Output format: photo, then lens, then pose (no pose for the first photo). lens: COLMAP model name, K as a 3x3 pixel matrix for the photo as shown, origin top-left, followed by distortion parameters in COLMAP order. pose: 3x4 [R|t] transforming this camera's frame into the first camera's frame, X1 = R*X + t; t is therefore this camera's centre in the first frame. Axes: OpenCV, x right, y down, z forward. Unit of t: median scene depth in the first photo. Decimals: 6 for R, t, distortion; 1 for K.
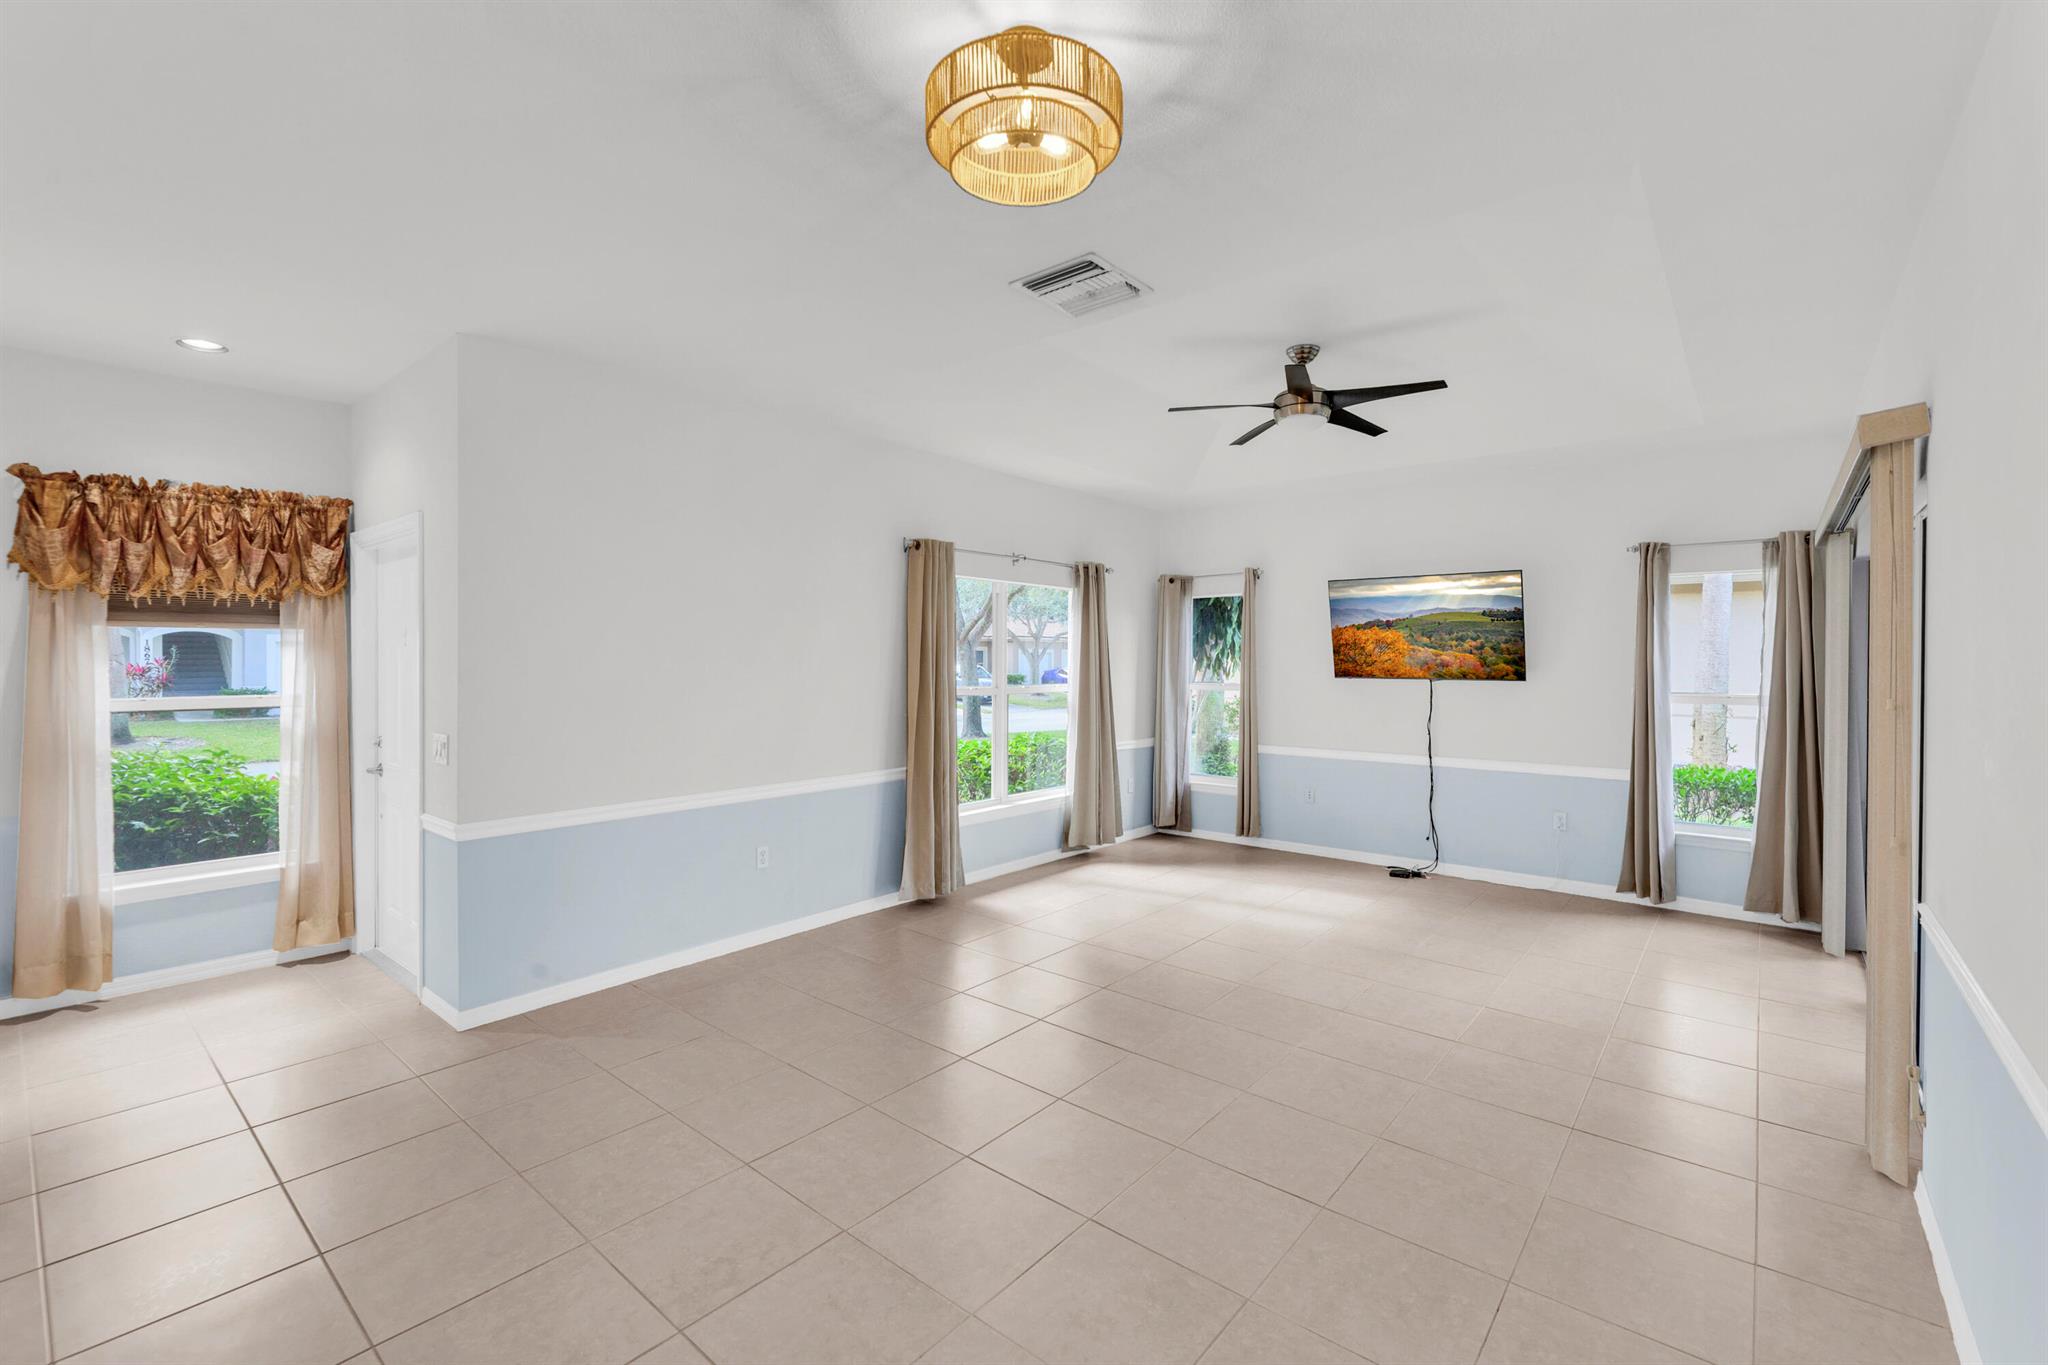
lens RADIAL K [[875.4, 0, 1006.2], [0, 875.4, 671.9], [0, 0, 1]] dist [-0.006548, 0.000672]
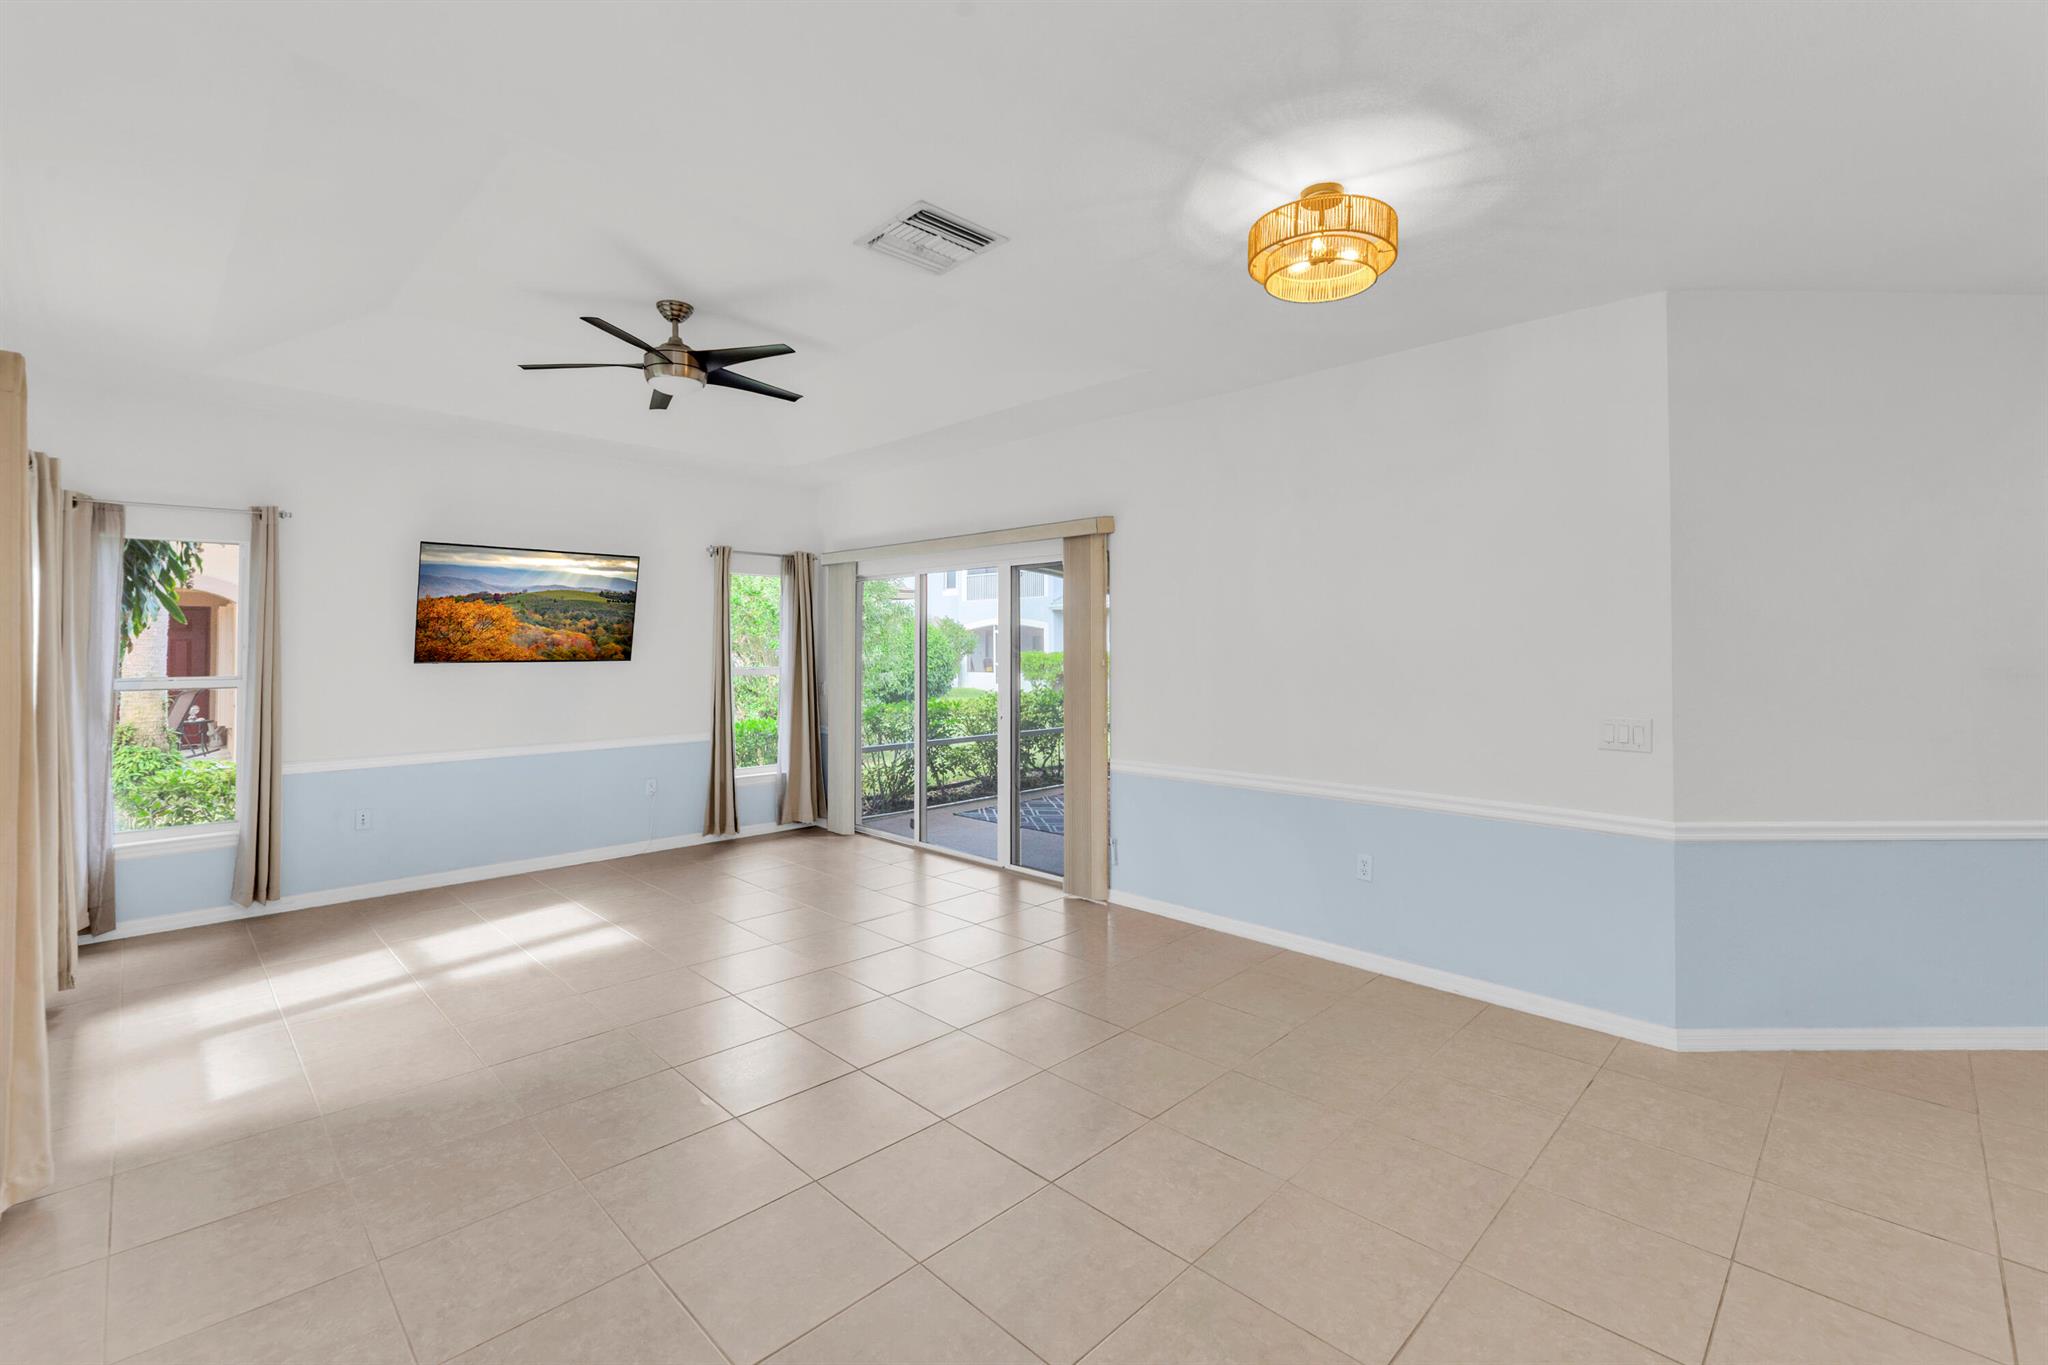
lens RADIAL K [[875.4, 0, 1048.7], [0, 875.4, 629.9], [0, 0, 1]] dist [-0.006548, 0.000672]
pose [[0.062912, 0.014727, 0.997910, -0.432246], [0.013379, 0.999789, -0.015598, -0.002937], [-0.997929, 0.014332, 0.062702, 0.422705]]
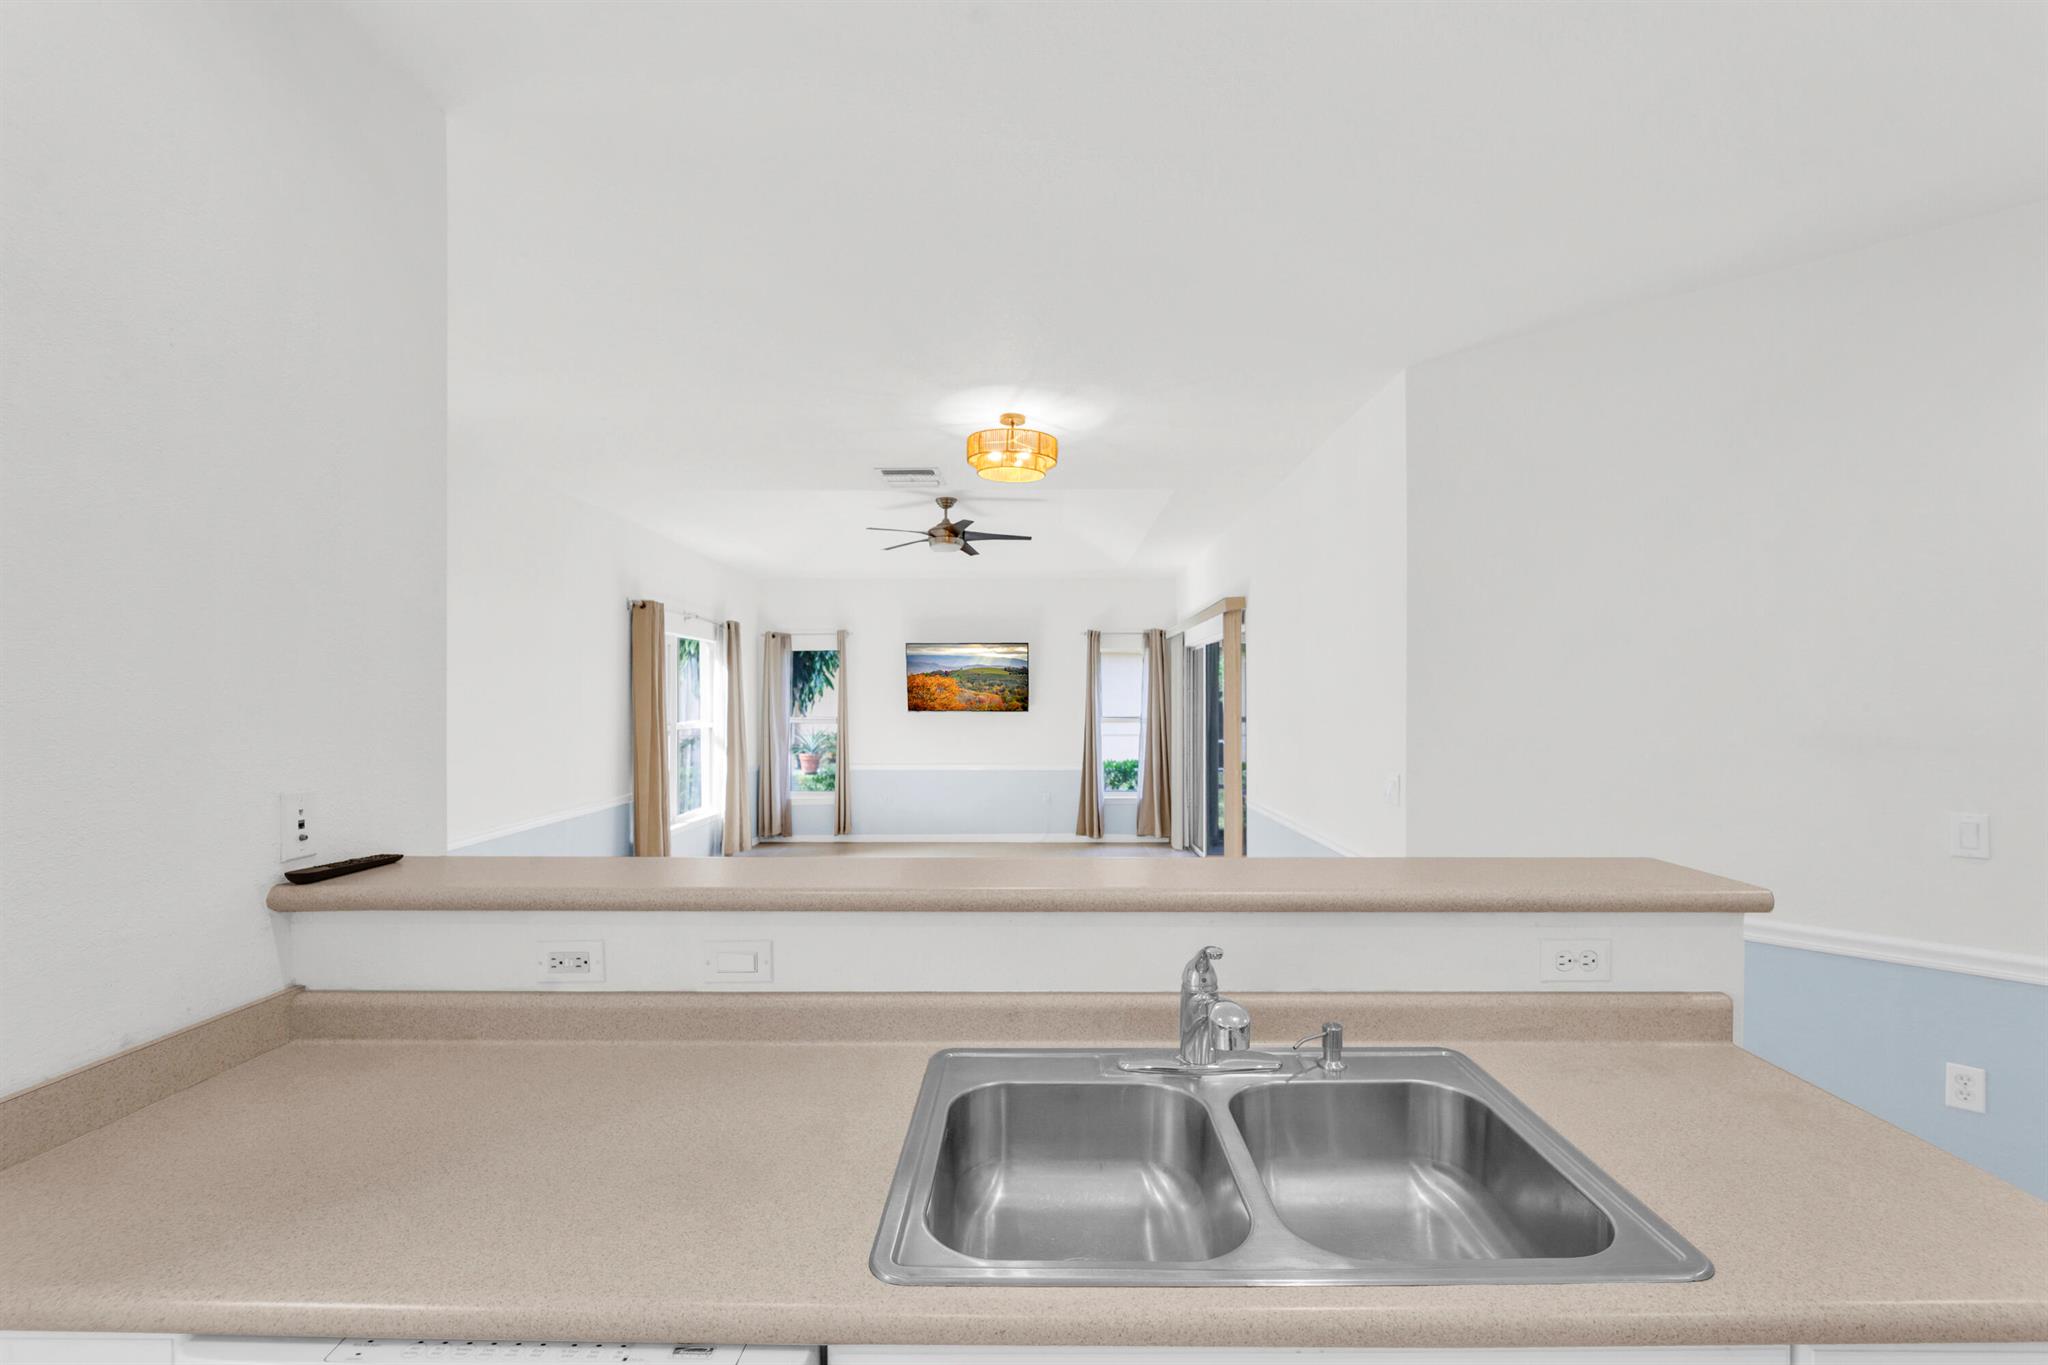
lens RADIAL K [[875.4, 0, 1029.6], [0, 875.4, 715.3], [0, 0, 1]] dist [-0.006548, 0.000672]
pose [[0.768054, -0.017134, 0.640156, -0.420222], [0.011739, 0.999851, 0.012677, -0.003690], [-0.640277, -0.002222, 0.768141, -0.224104]]
